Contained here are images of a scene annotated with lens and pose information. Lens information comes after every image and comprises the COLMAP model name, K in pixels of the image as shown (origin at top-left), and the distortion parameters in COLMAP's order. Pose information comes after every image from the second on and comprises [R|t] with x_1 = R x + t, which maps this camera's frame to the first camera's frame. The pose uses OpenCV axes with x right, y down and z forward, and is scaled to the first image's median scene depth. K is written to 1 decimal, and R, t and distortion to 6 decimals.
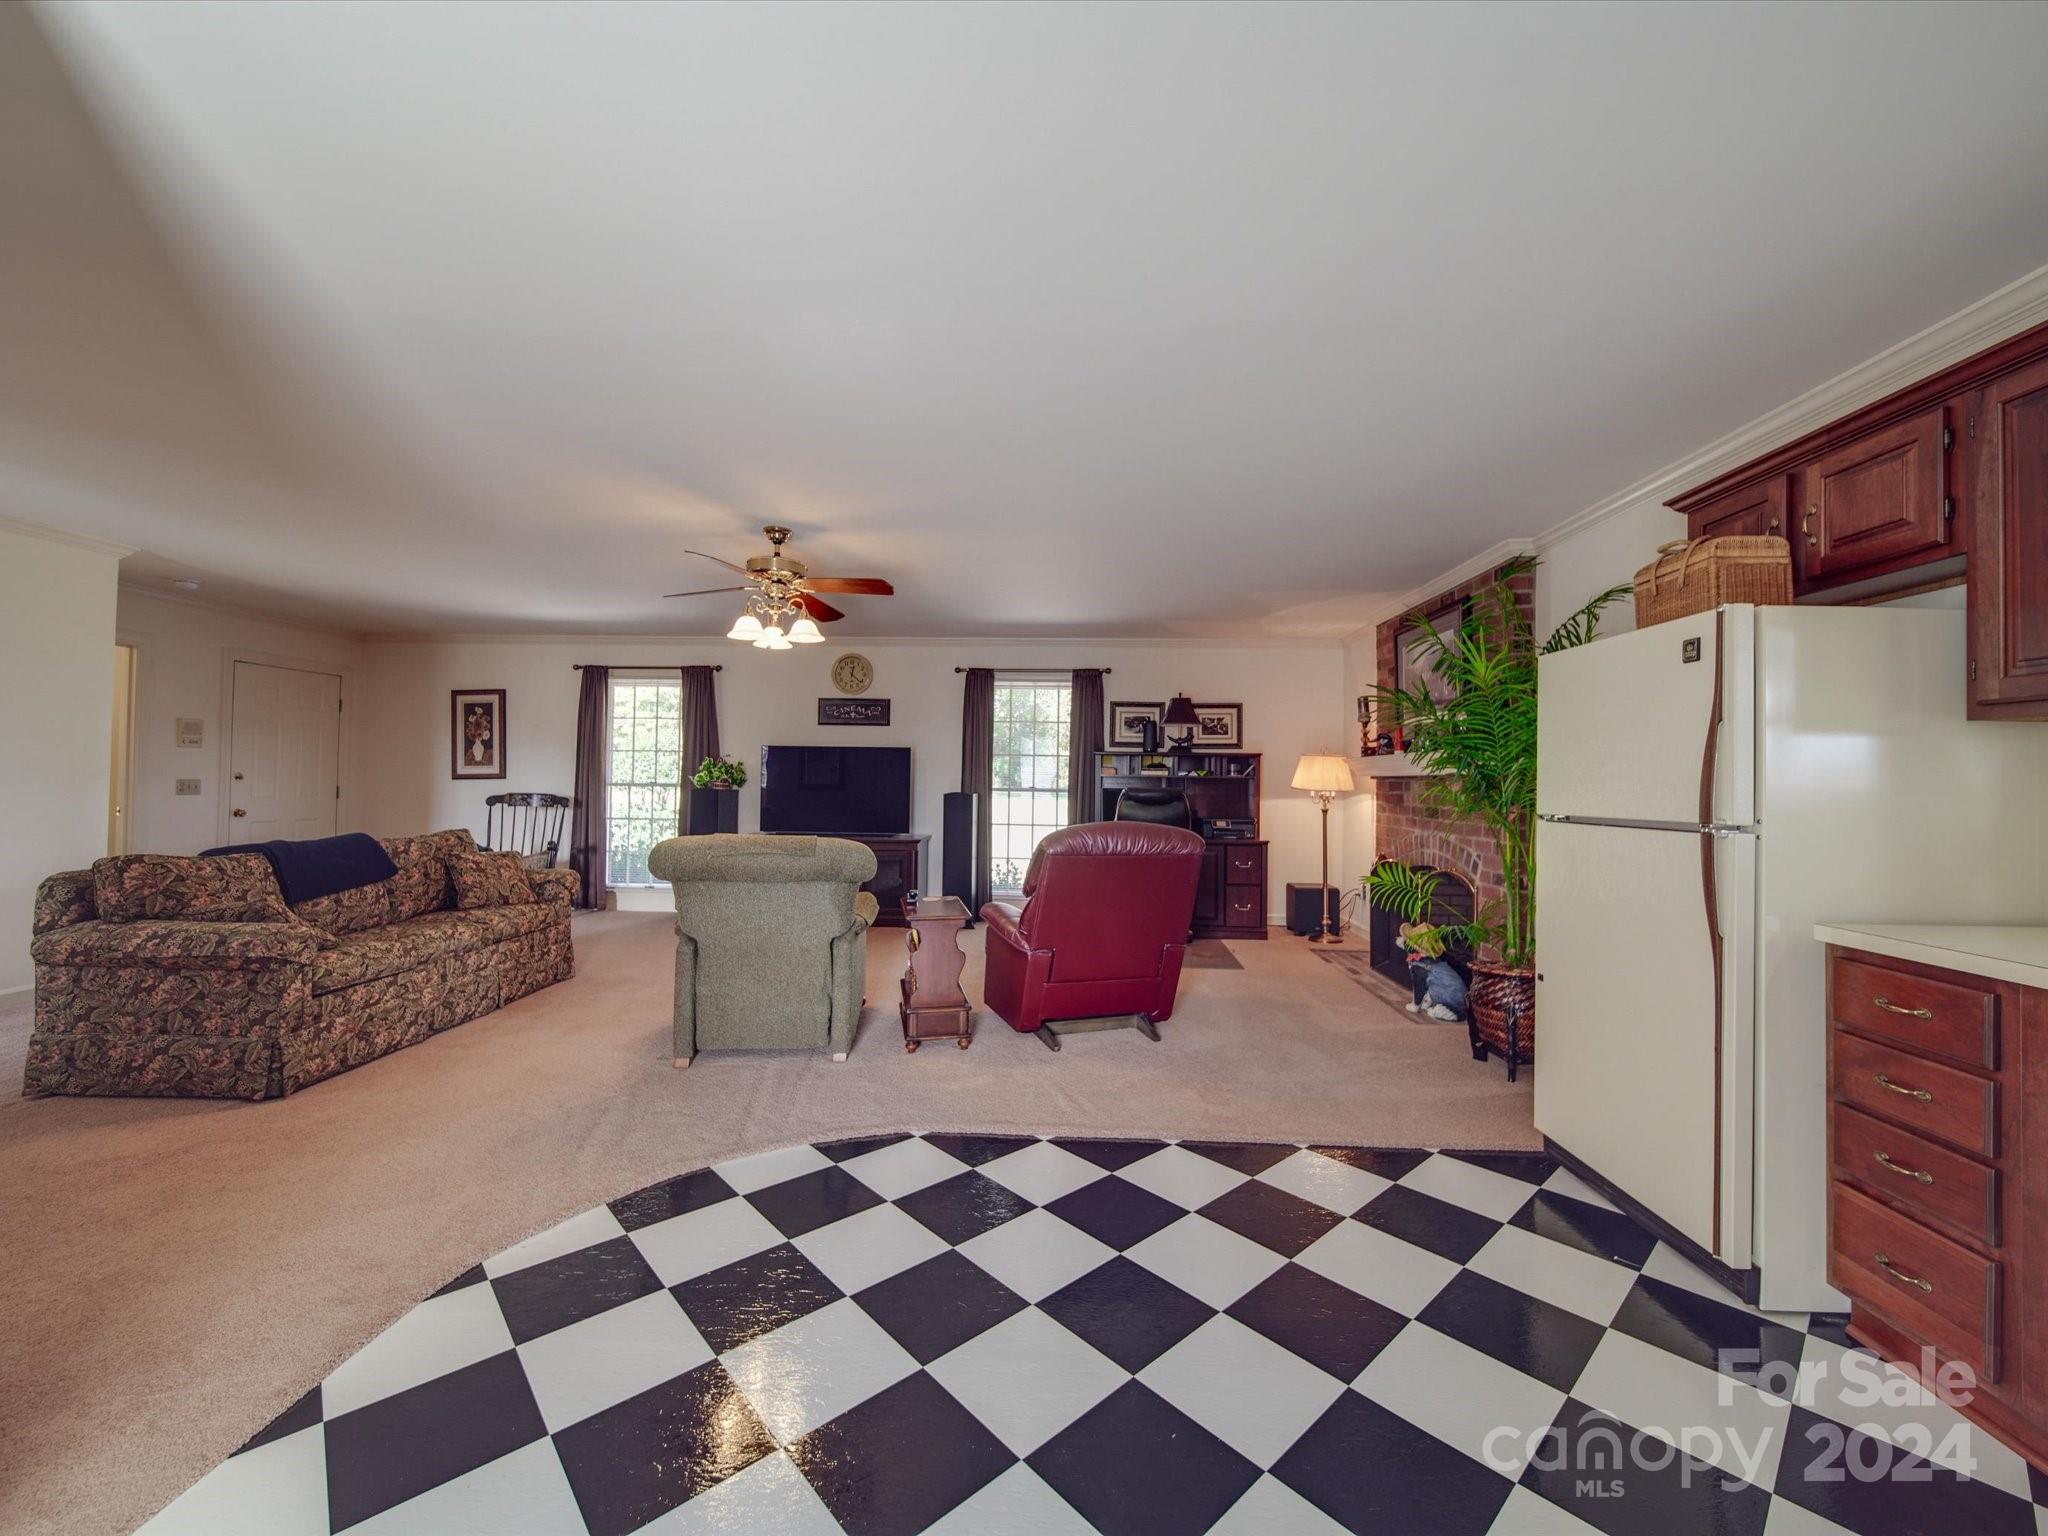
lens RADIAL K [[813.4, 0, 1041.3], [0, 813.4, 765.5], [0, 0, 1]] dist [0.003162, -0.002400]
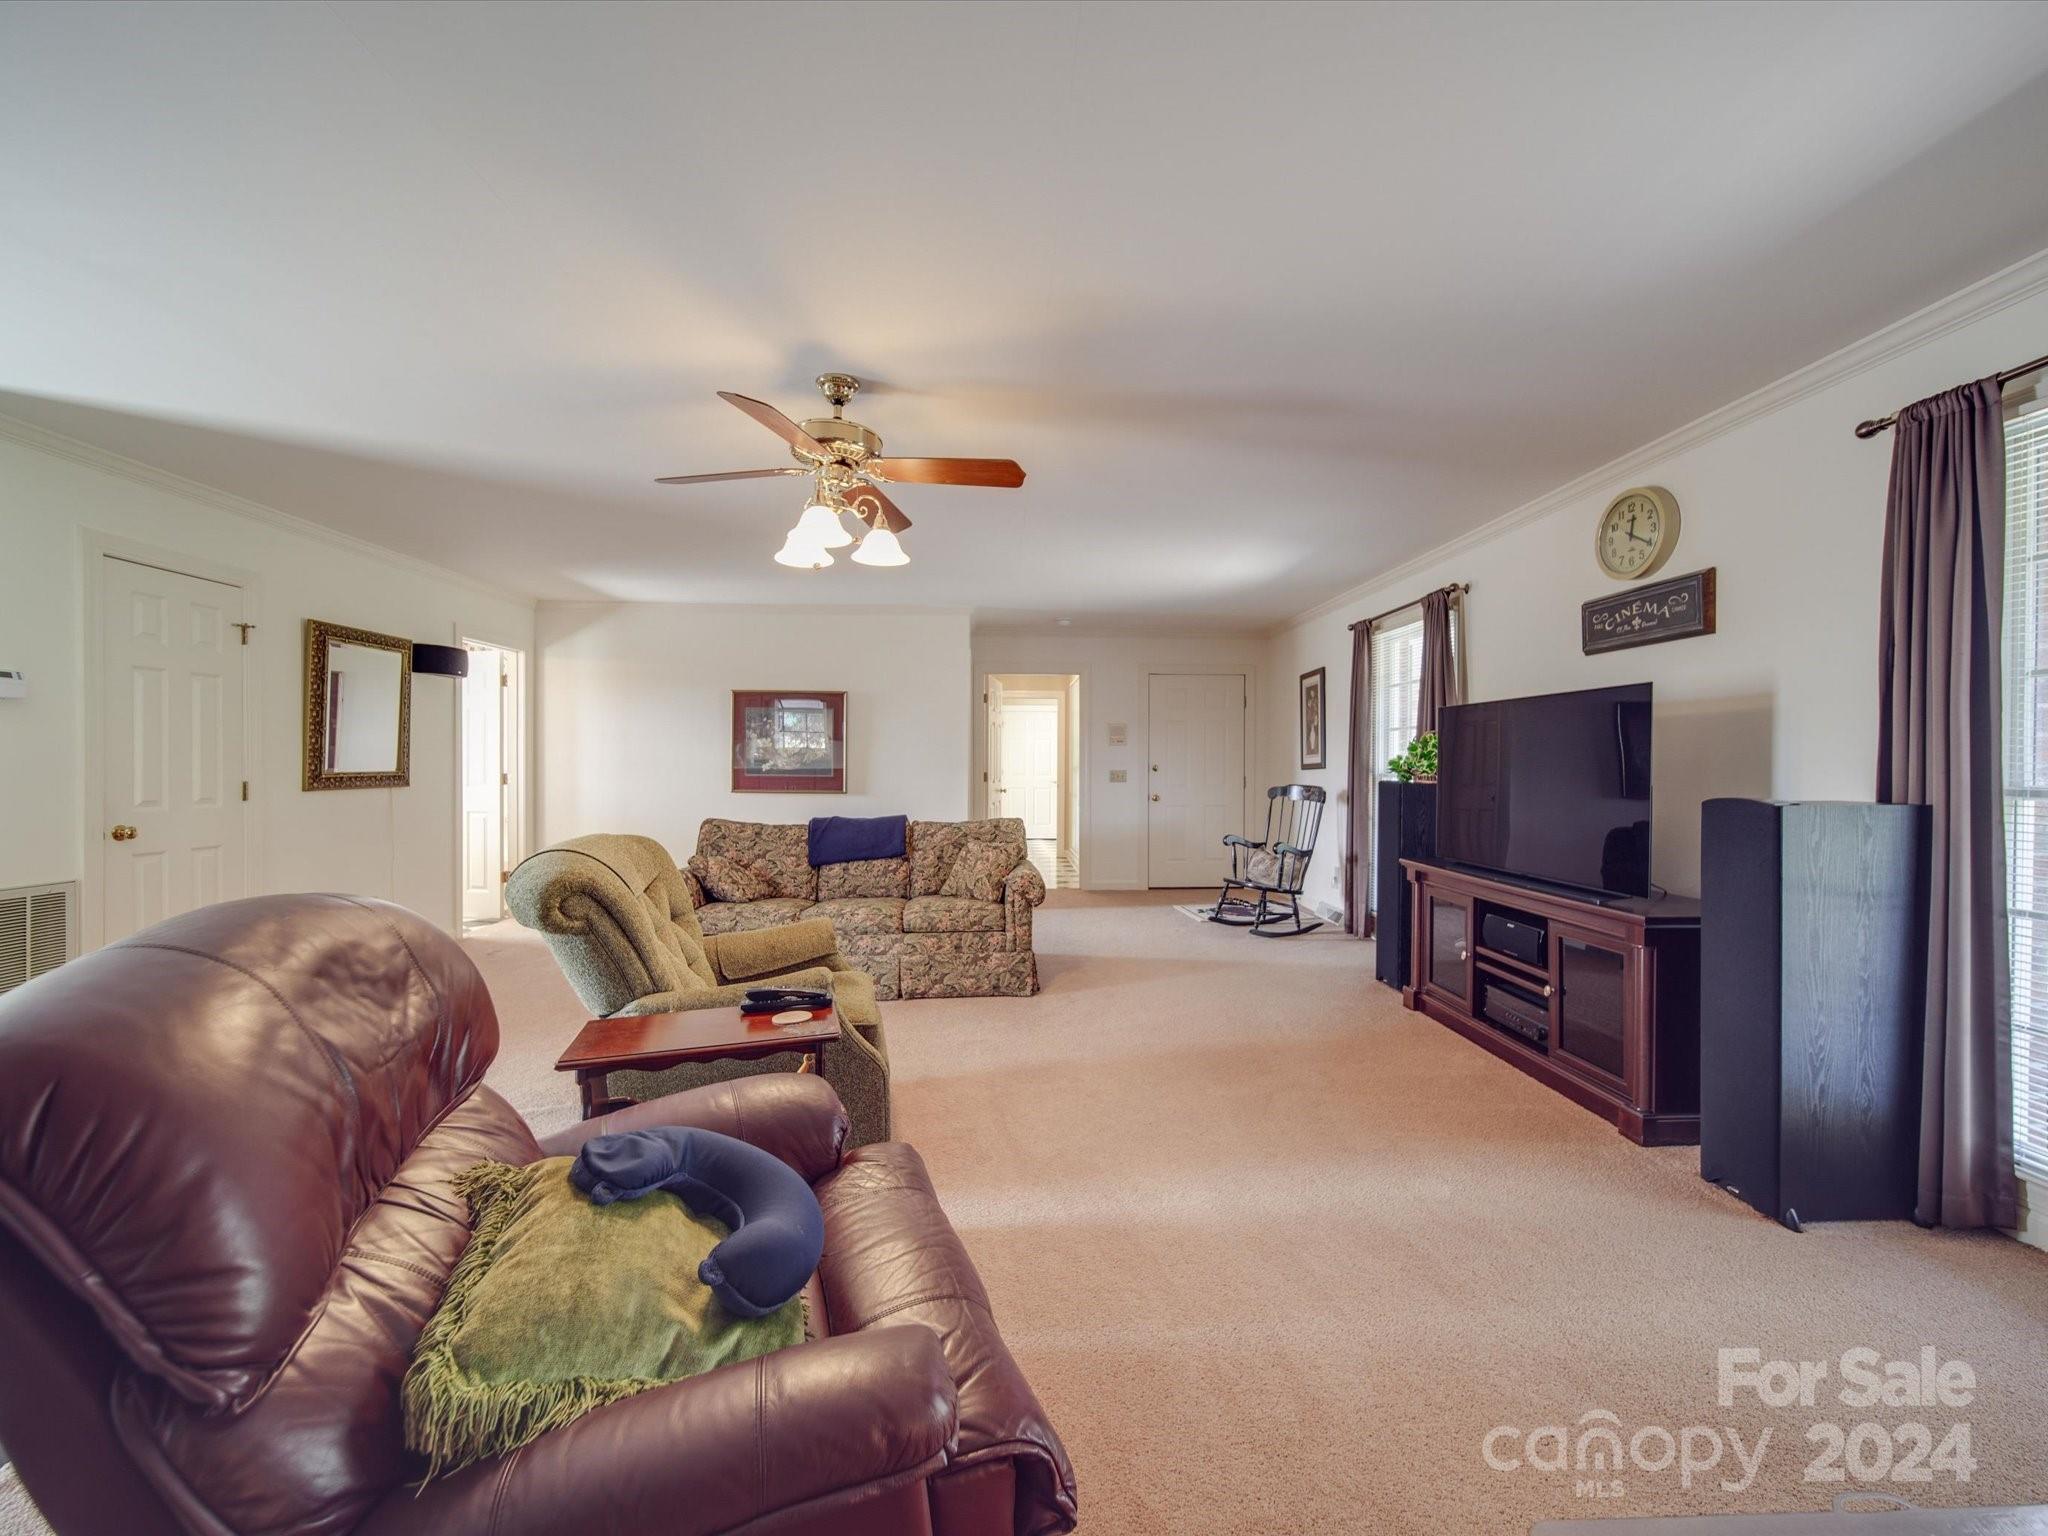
lens RADIAL K [[813.4, 0, 1032.4], [0, 813.4, 769.8], [0, 0, 1]] dist [0.003162, -0.002400]
pose [[0.083752, -0.005565, -0.996471, 0.351615], [0.018627, 0.999818, -0.004019, 0.027850], [0.996313, -0.018225, 0.083840, 1.138605]]
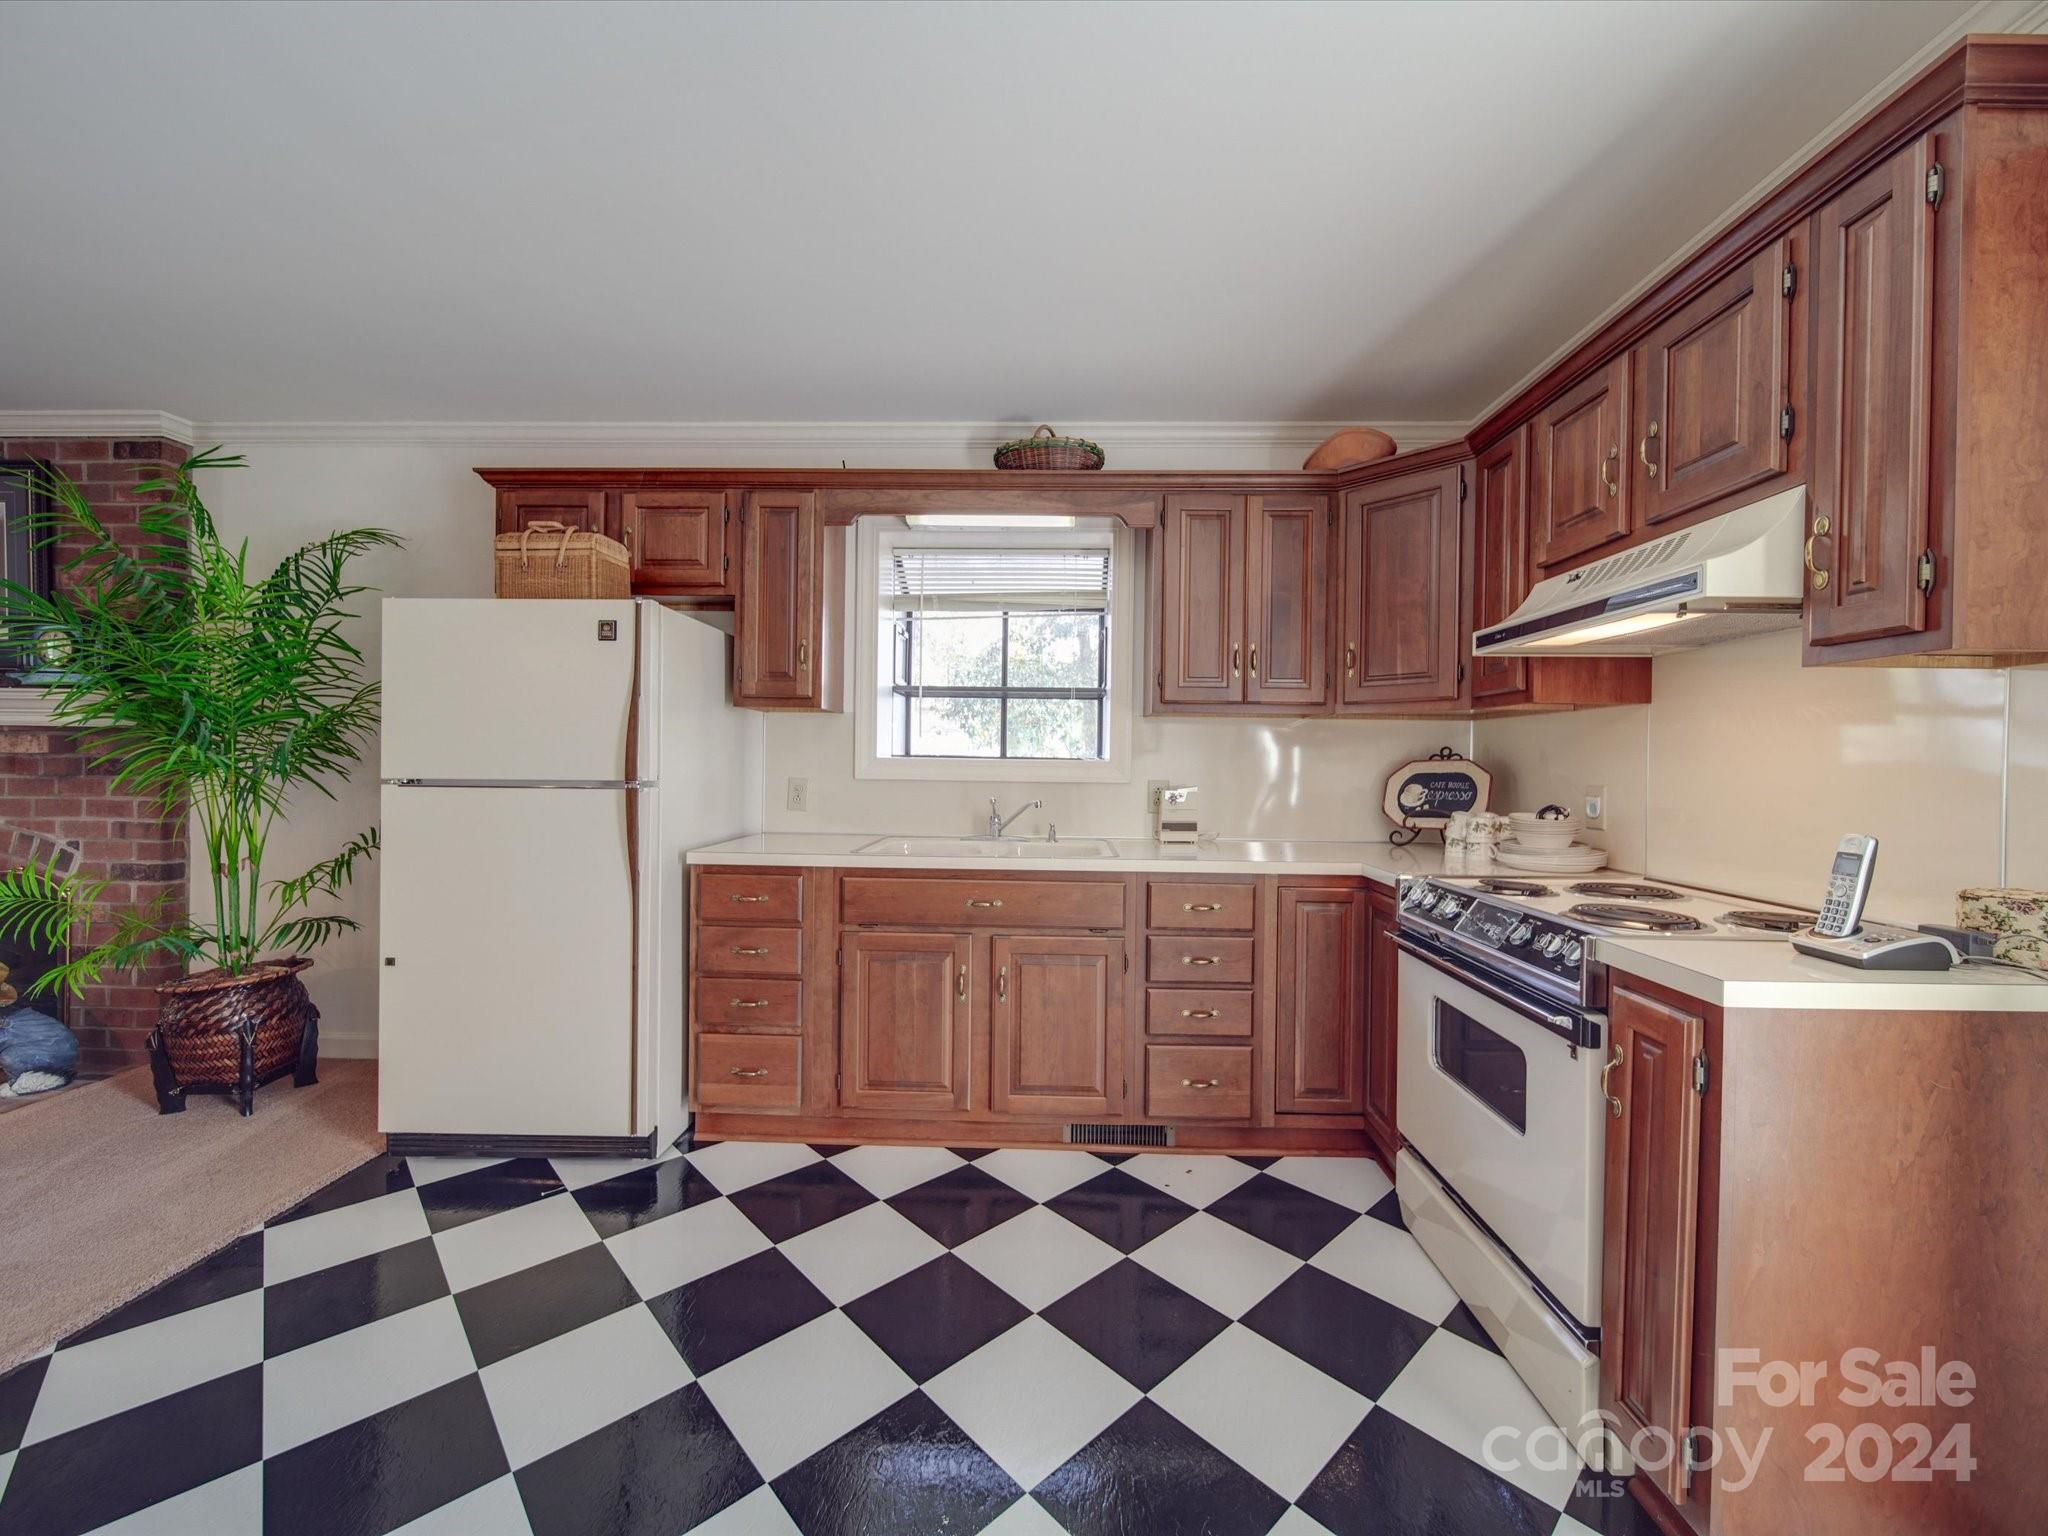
lens RADIAL K [[813.4, 0, 1031.0], [0, 813.4, 769.1], [0, 0, 1]] dist [0.003162, -0.002400]
pose [[-0.004664, -0.024290, 0.999694, -0.184306], [-0.033791, 0.999138, 0.024119, 0.003213], [-0.999418, -0.033669, -0.005481, 0.209736]]
